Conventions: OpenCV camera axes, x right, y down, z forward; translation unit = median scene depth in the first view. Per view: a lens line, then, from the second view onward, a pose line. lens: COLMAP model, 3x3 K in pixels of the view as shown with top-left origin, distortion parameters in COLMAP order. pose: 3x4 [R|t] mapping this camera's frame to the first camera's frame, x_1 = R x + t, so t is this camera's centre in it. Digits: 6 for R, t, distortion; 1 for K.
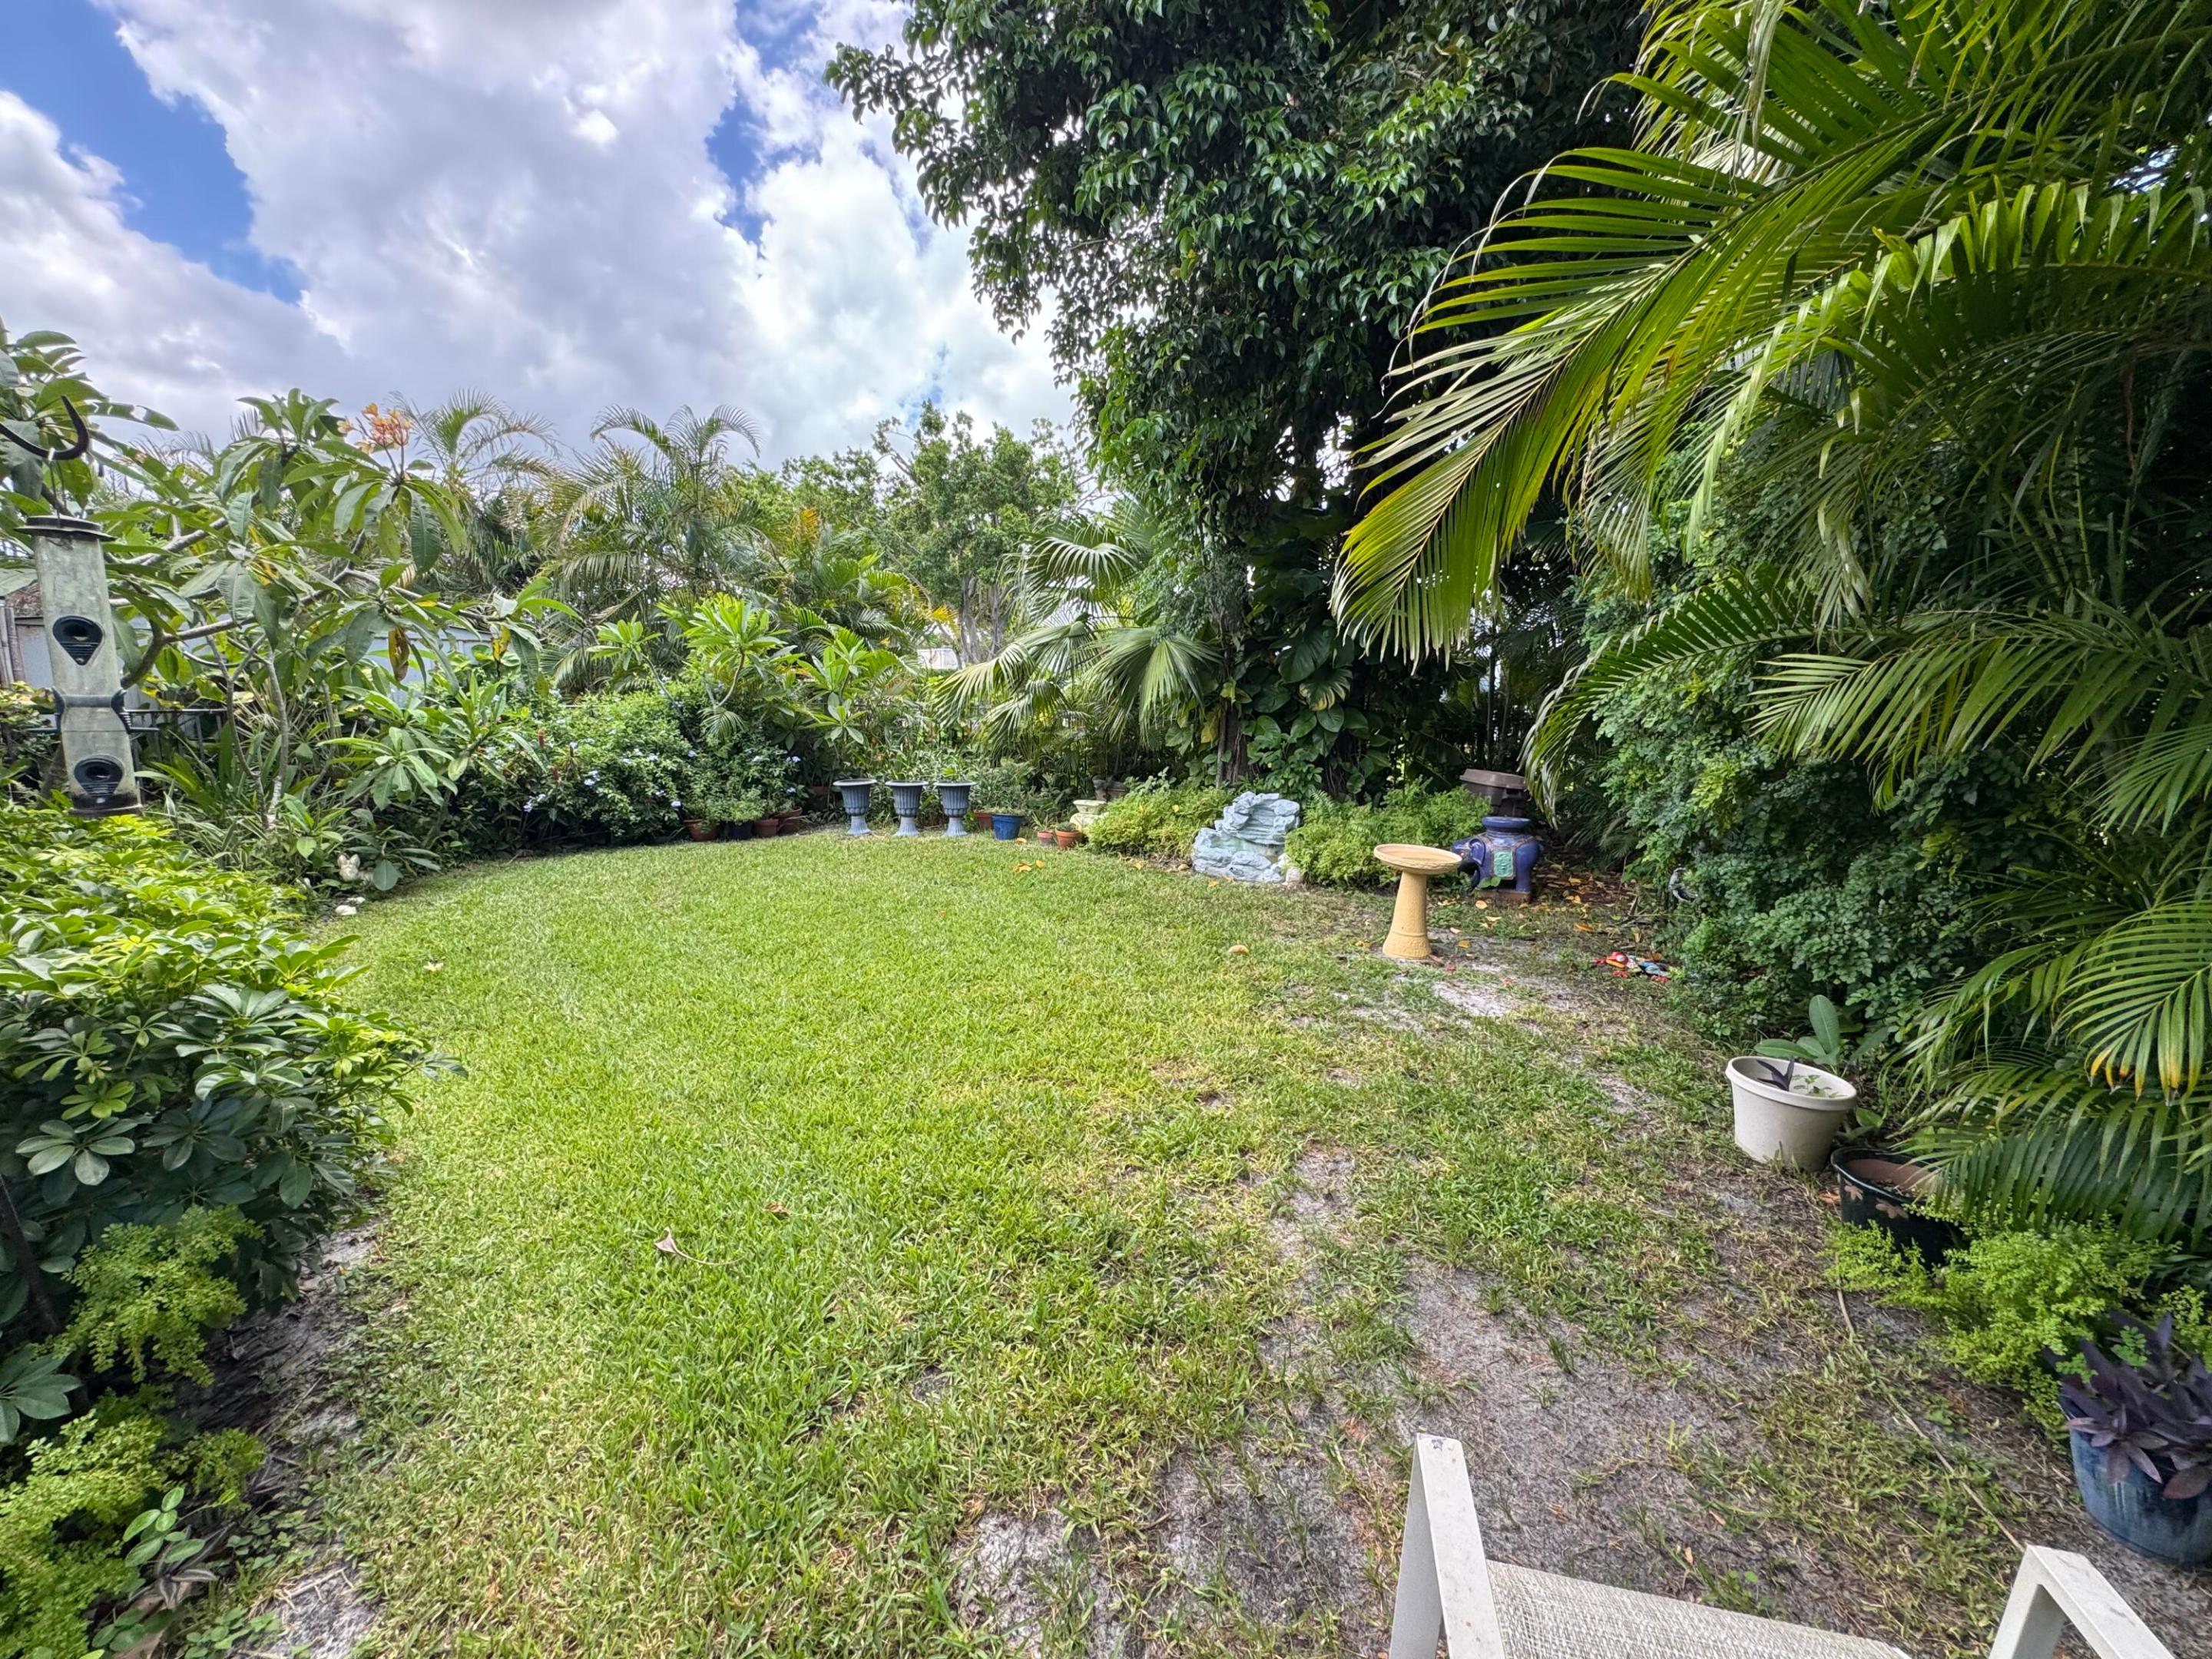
lens RADIAL K [[883.0, 0, 1105.4], [0, 883.0, 833.0], [0, 0, 1]] dist [-0.003800, 0.000271]
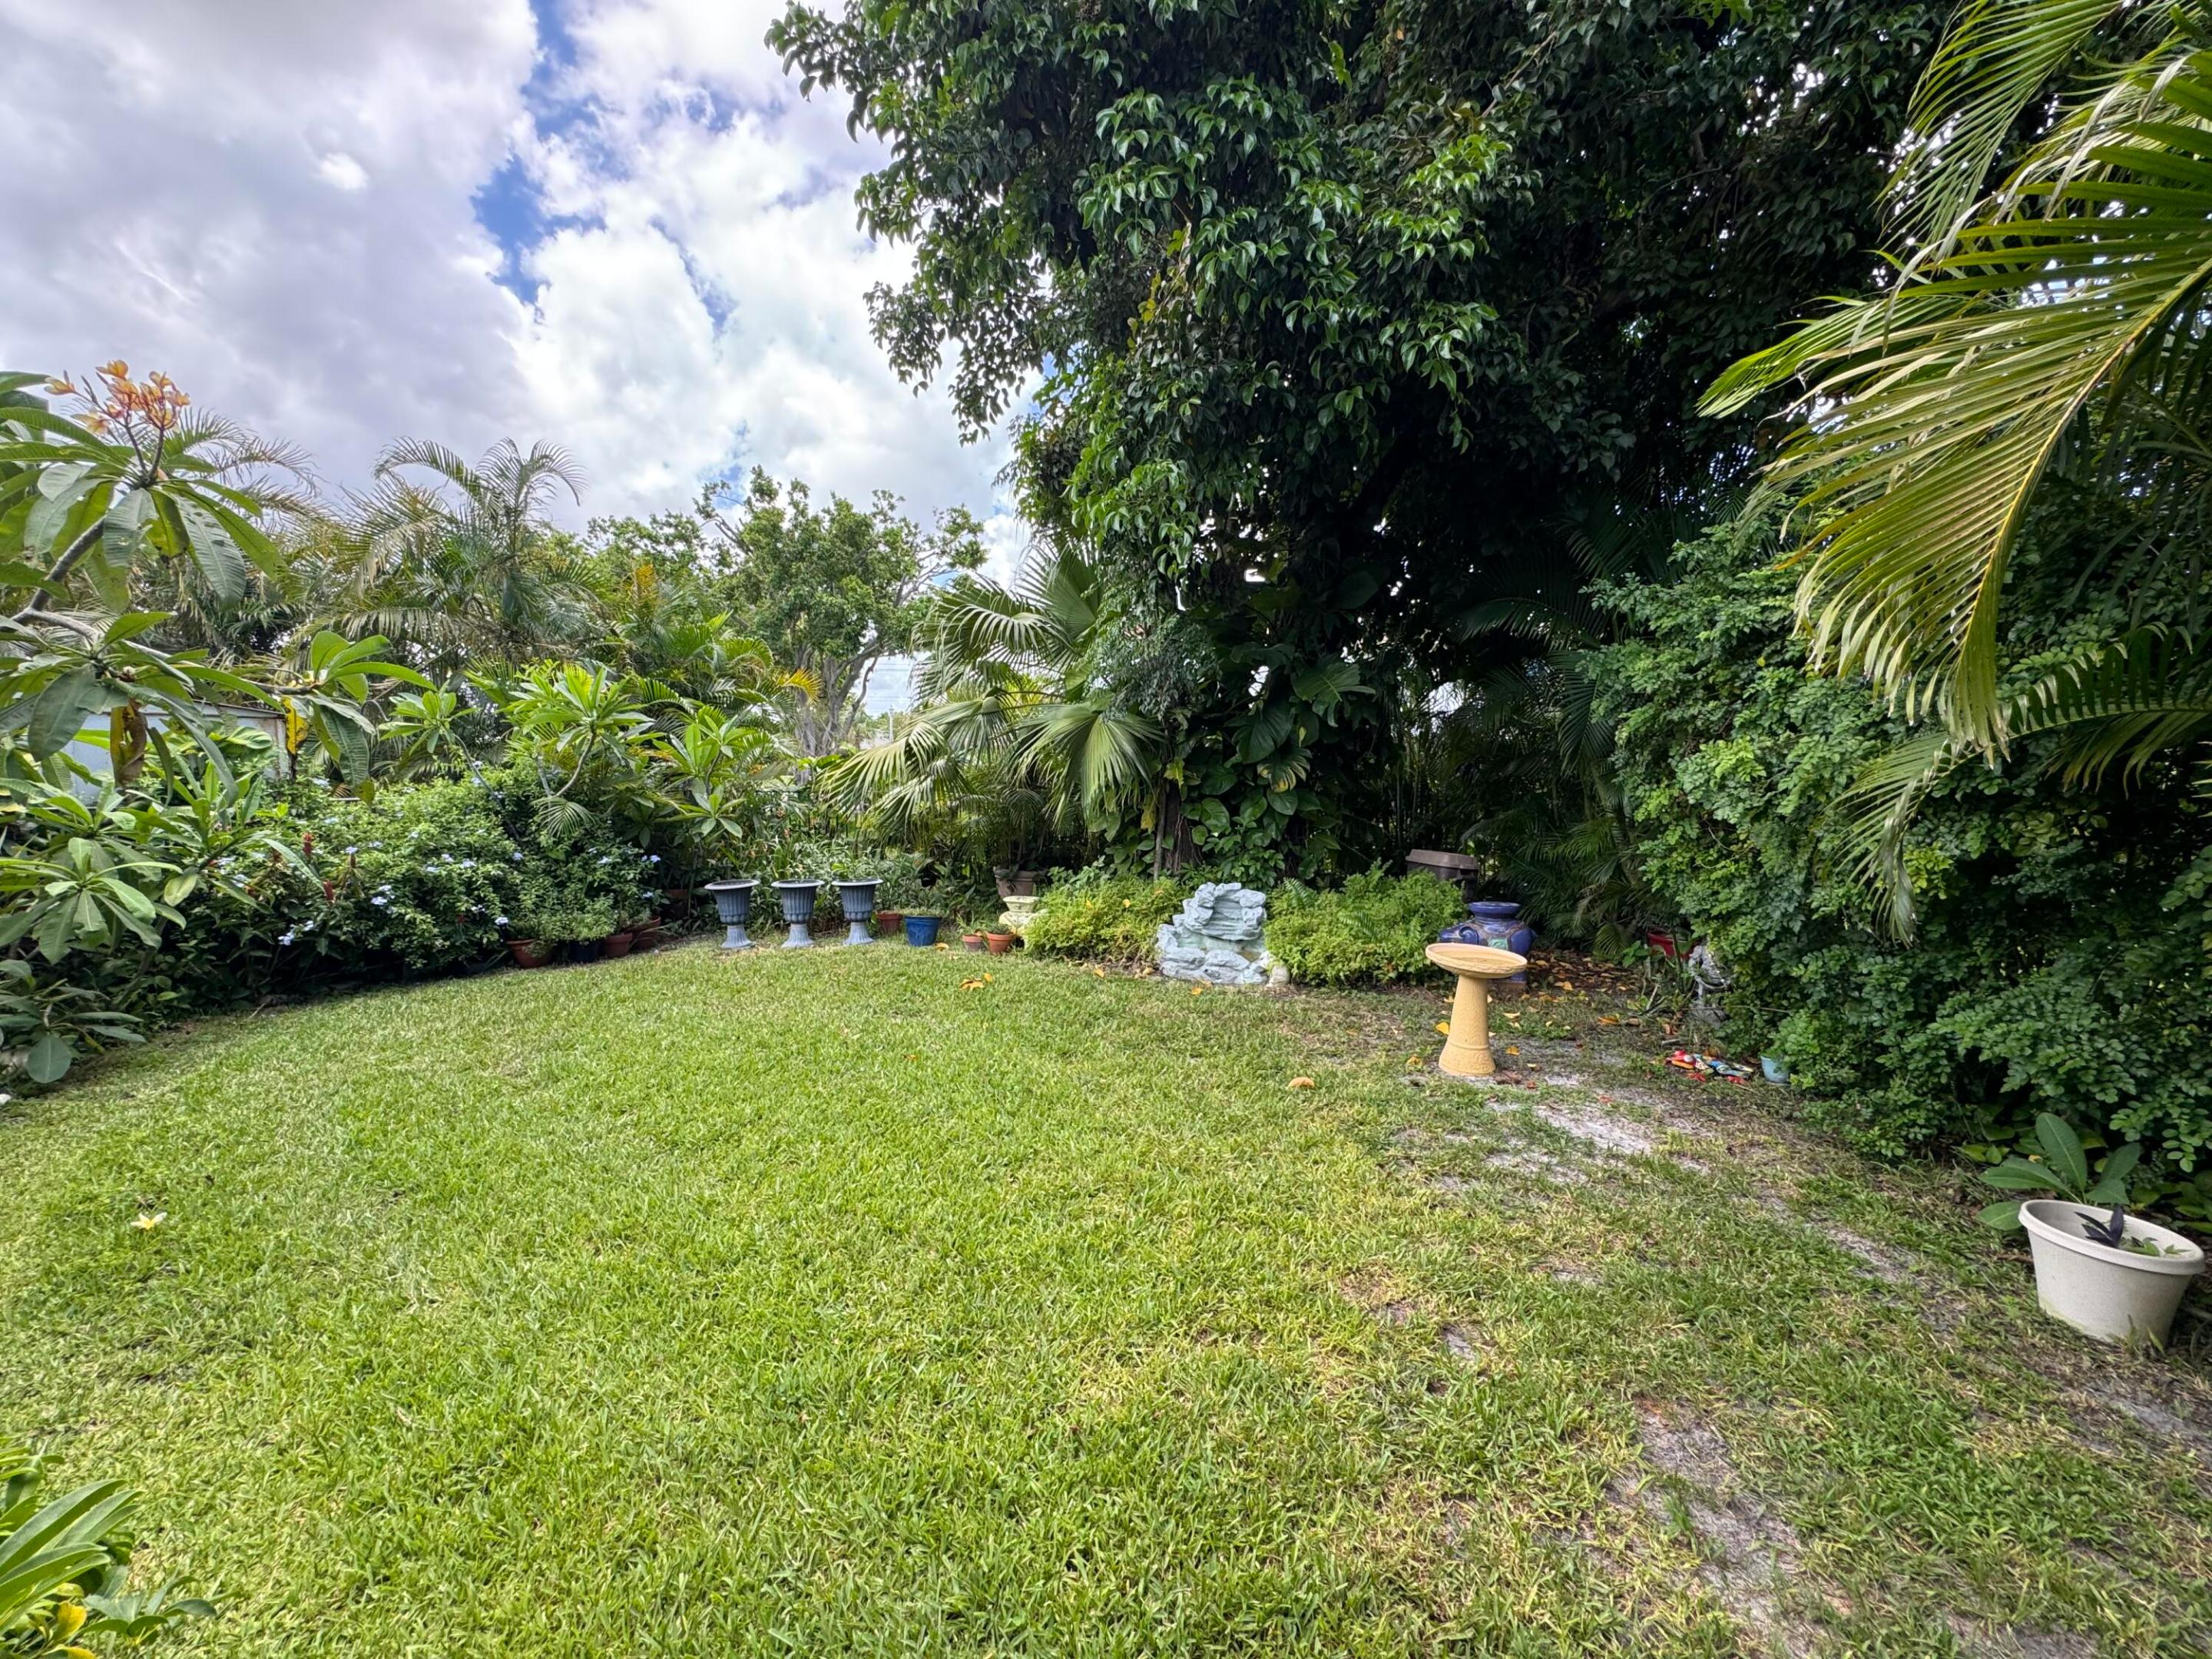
lens RADIAL K [[883.0, 0, 1101.5], [0, 883.0, 831.5], [0, 0, 1]] dist [-0.003800, 0.000271]
pose [[0.979049, -0.023278, 0.202291, -0.123818], [0.040892, 0.995682, -0.083334, -0.026597], [-0.199478, 0.089860, 0.975773, 0.128595]]
